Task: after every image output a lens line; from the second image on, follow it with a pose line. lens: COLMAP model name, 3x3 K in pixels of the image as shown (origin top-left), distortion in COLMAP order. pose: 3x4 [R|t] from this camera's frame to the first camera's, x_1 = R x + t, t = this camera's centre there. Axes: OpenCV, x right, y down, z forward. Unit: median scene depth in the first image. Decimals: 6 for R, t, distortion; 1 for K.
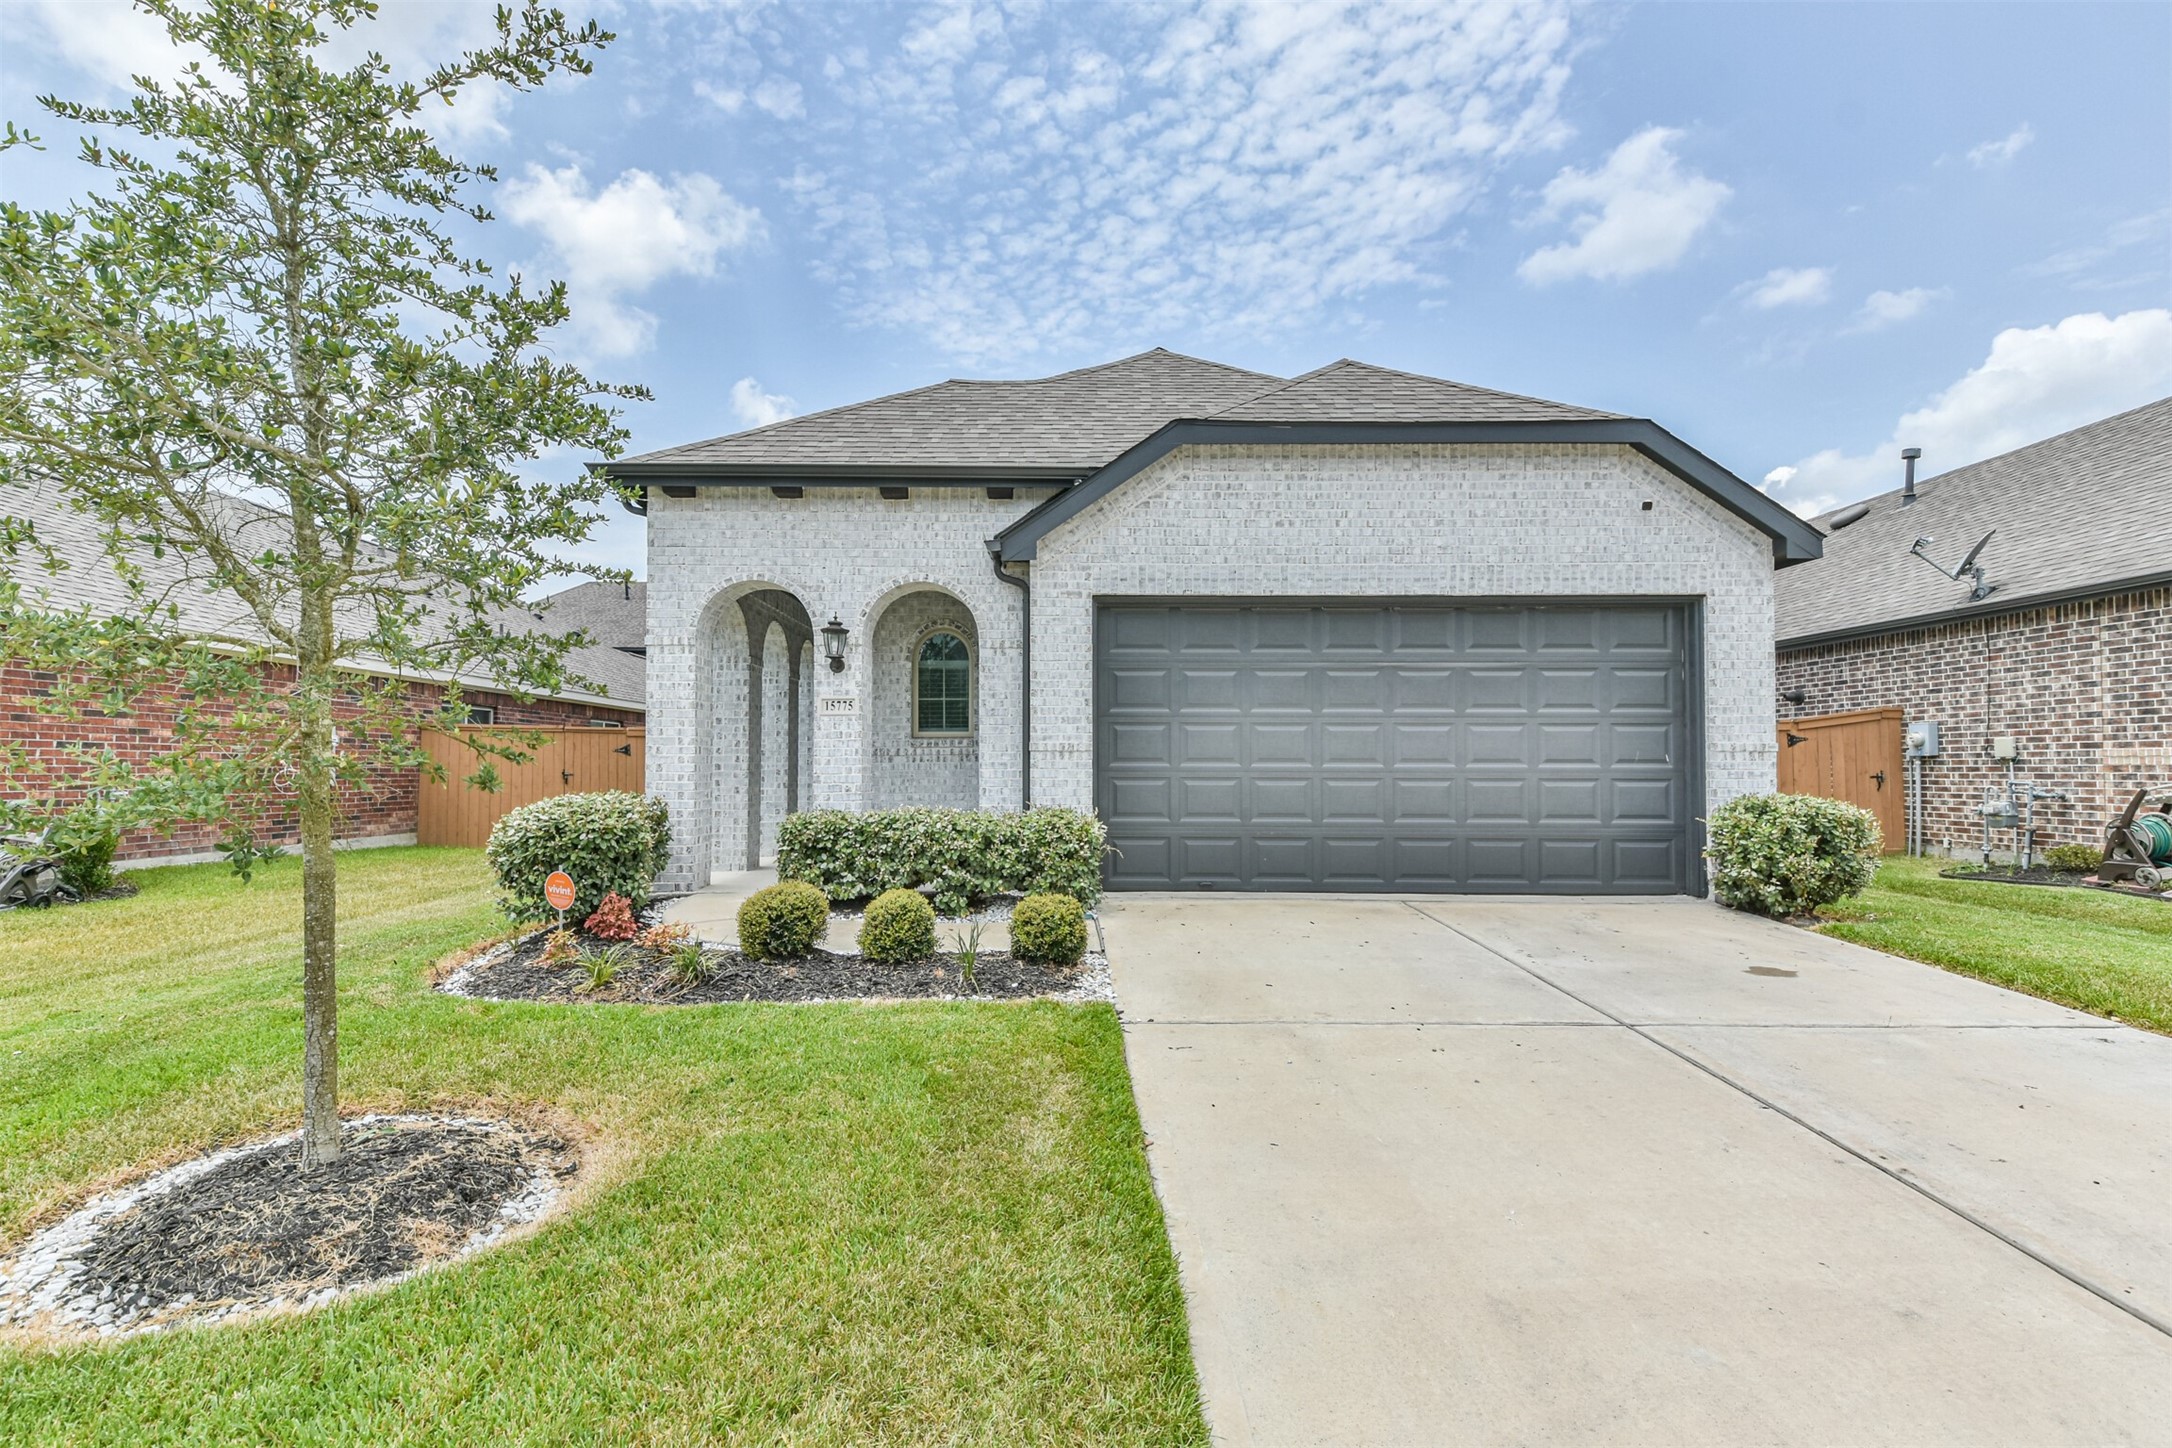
lens RADIAL K [[1026.7, 0, 1117.5], [0, 1026.7, 734.2], [0, 0, 1]] dist [0.007779, -0.000511]
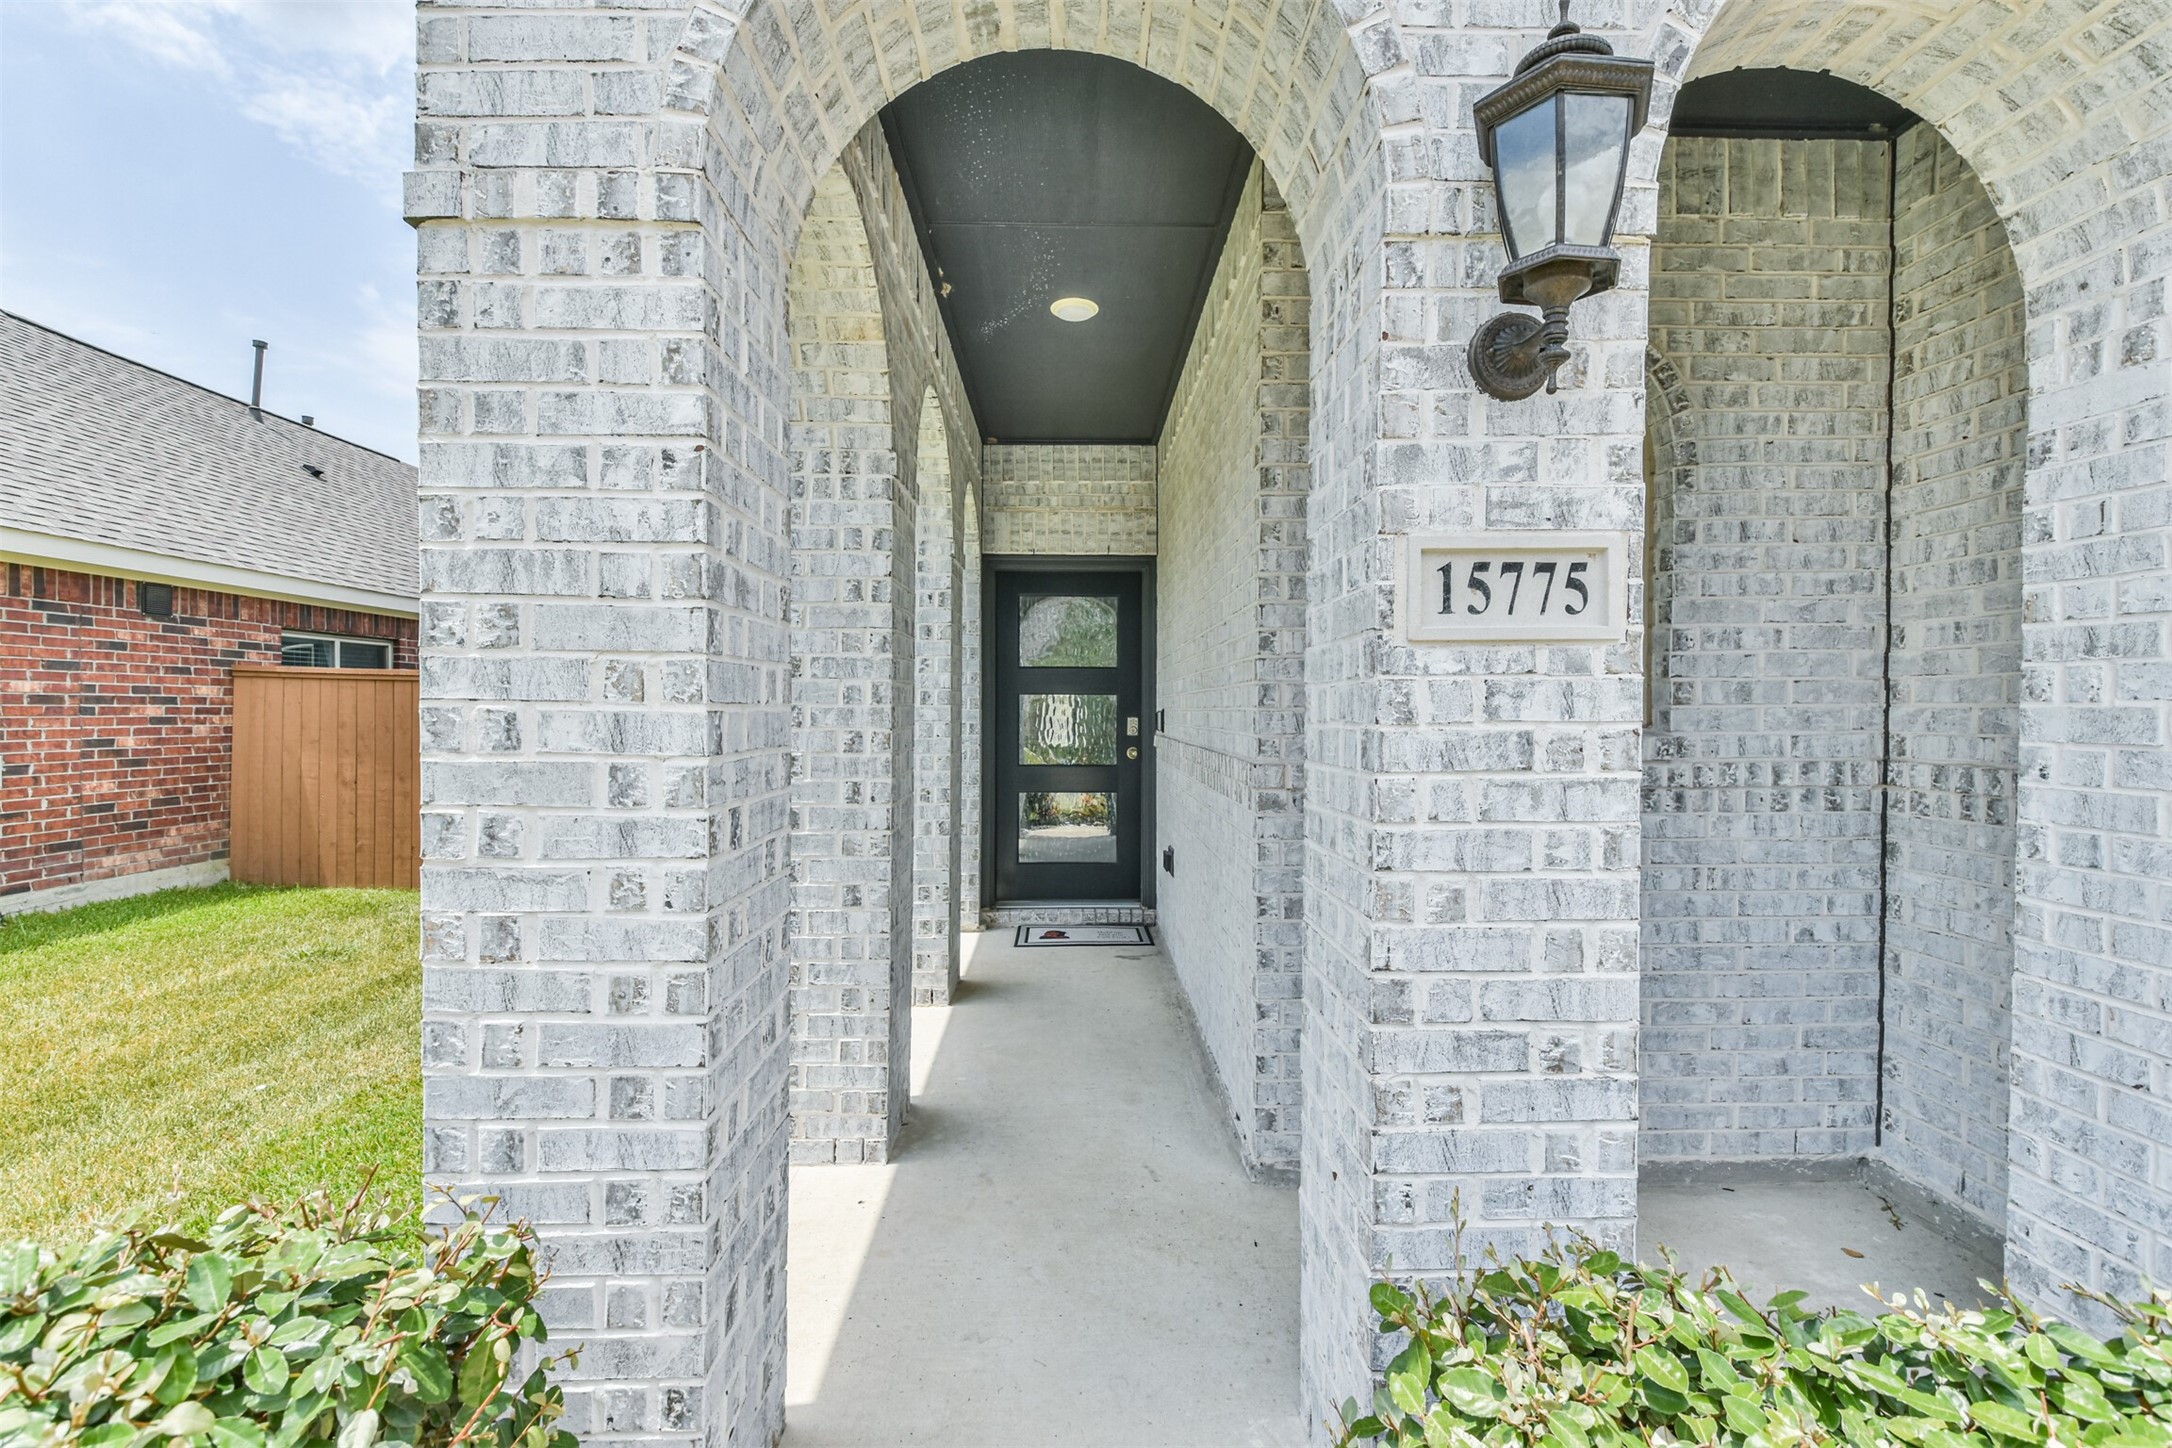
lens RADIAL K [[943.8, 0, 1103.2], [0, 943.8, 711.7], [0, 0, 1]] dist [0.028516, -0.015604]
pose [[0.999944, 0.006901, -0.008048, -0.340204], [-0.006604, 0.999316, 0.036385, -0.012096], [0.008294, -0.036330, 0.999305, 0.834679]]
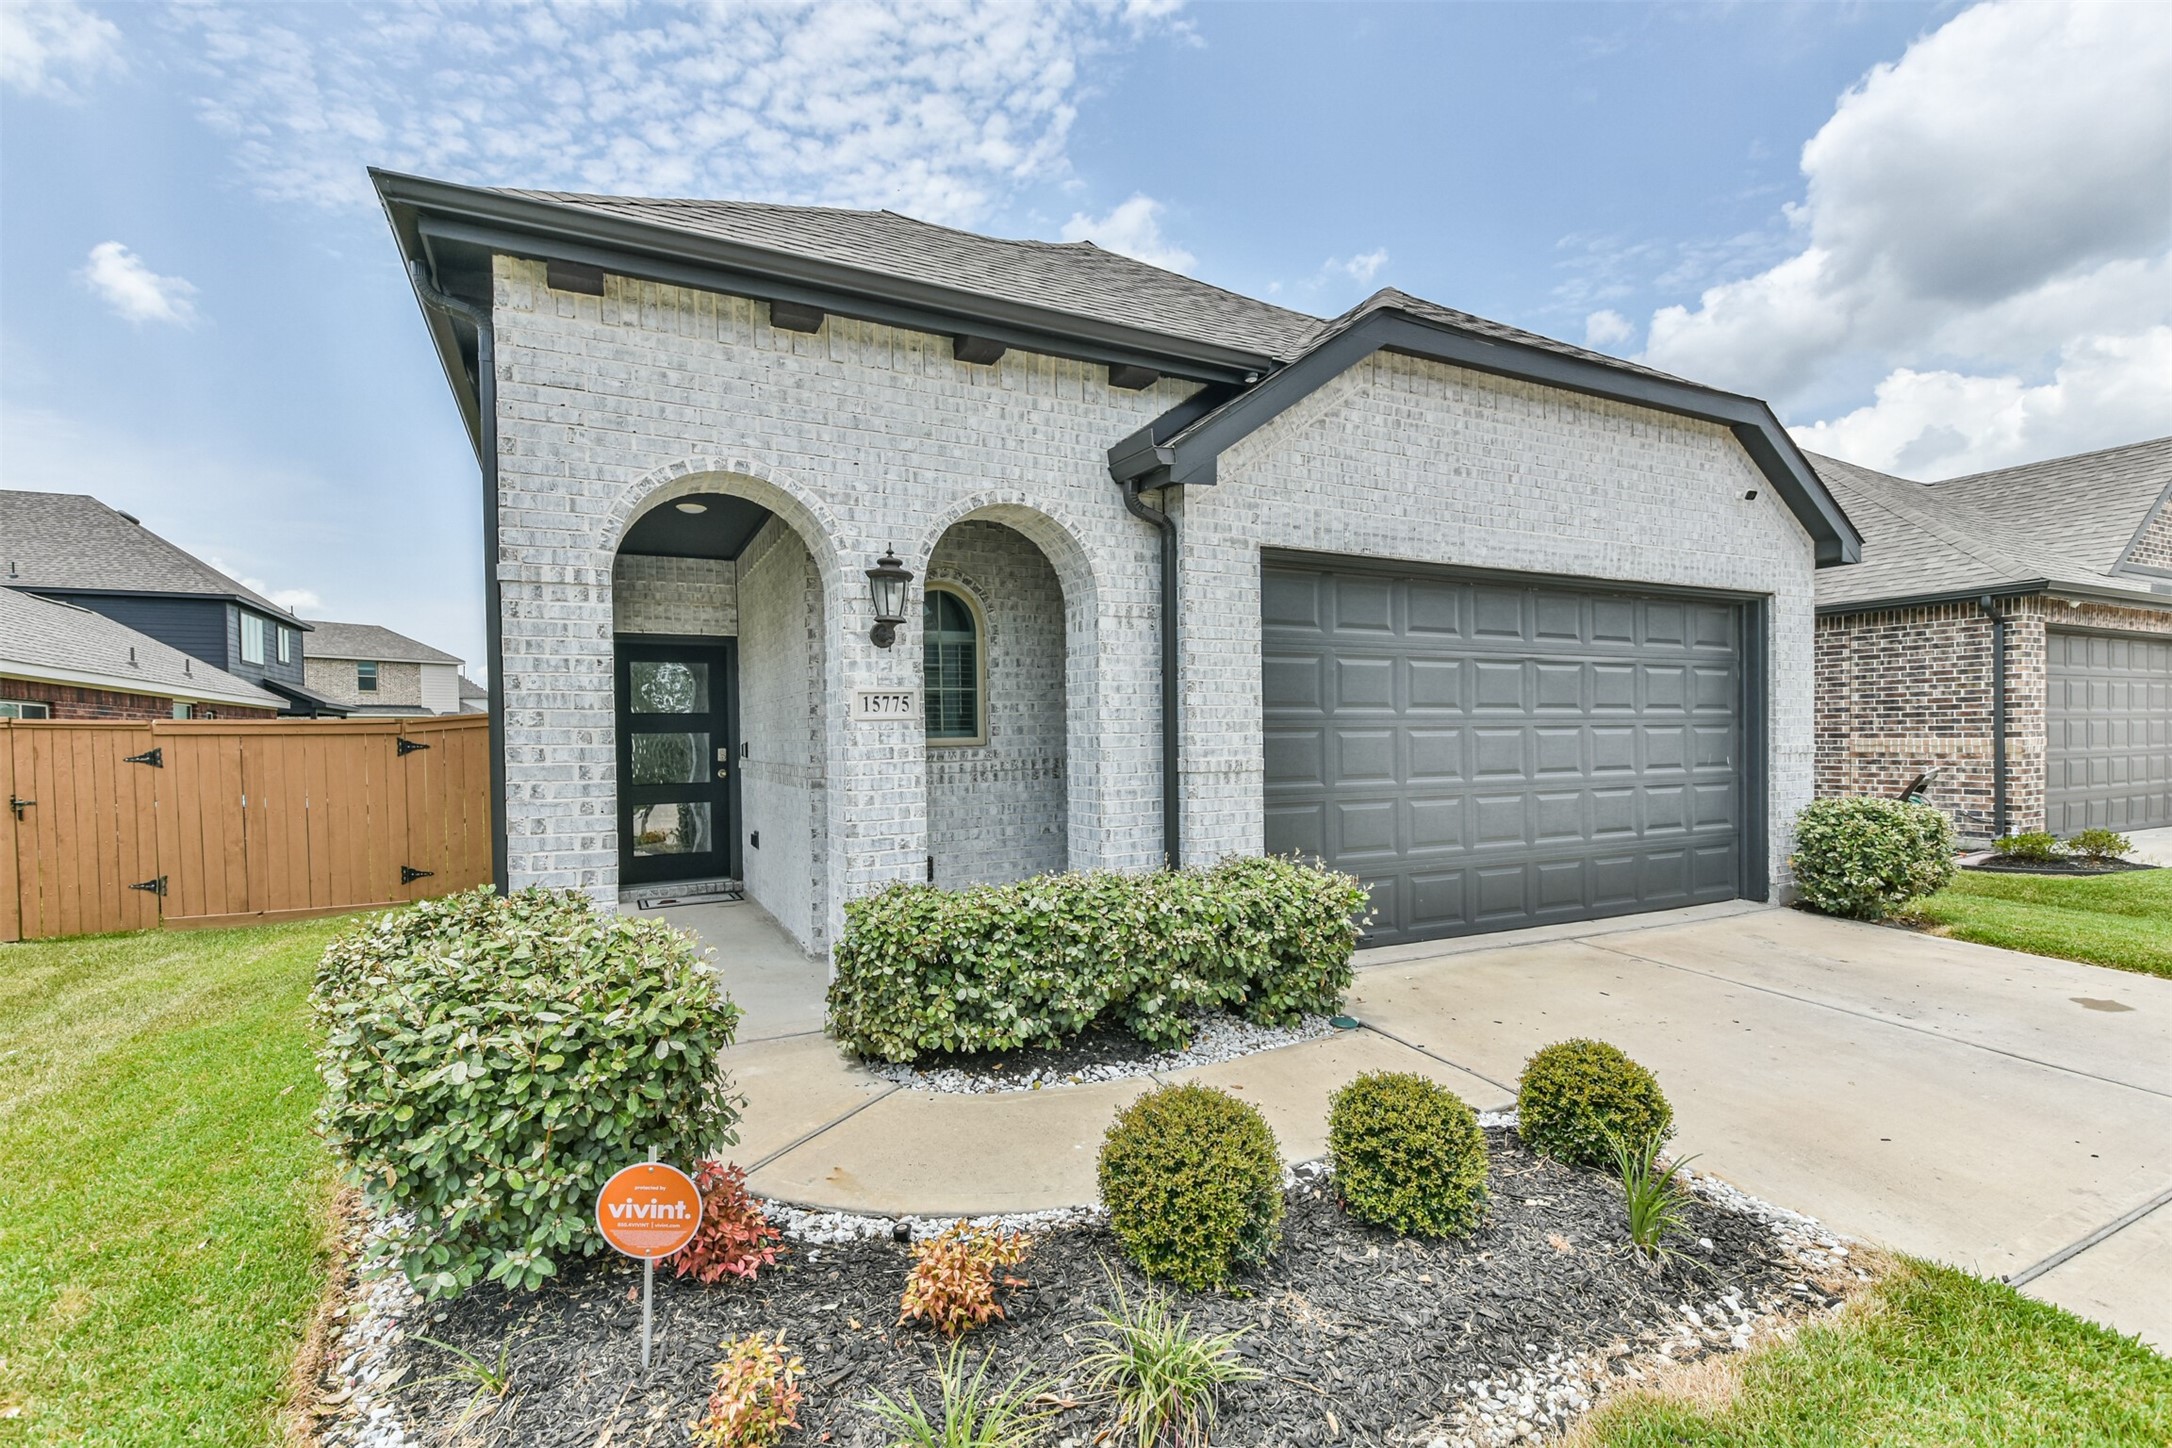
lens RADIAL K [[978.6, 0, 1127.2], [0, 978.6, 753.4], [0, 0, 1]] dist [0.004662, -0.005280]
pose [[0.896075, -0.019029, 0.443494, -0.396128], [-0.002290, 0.998869, 0.047486, -0.026482], [-0.443896, -0.043567, 0.895018, 0.436938]]
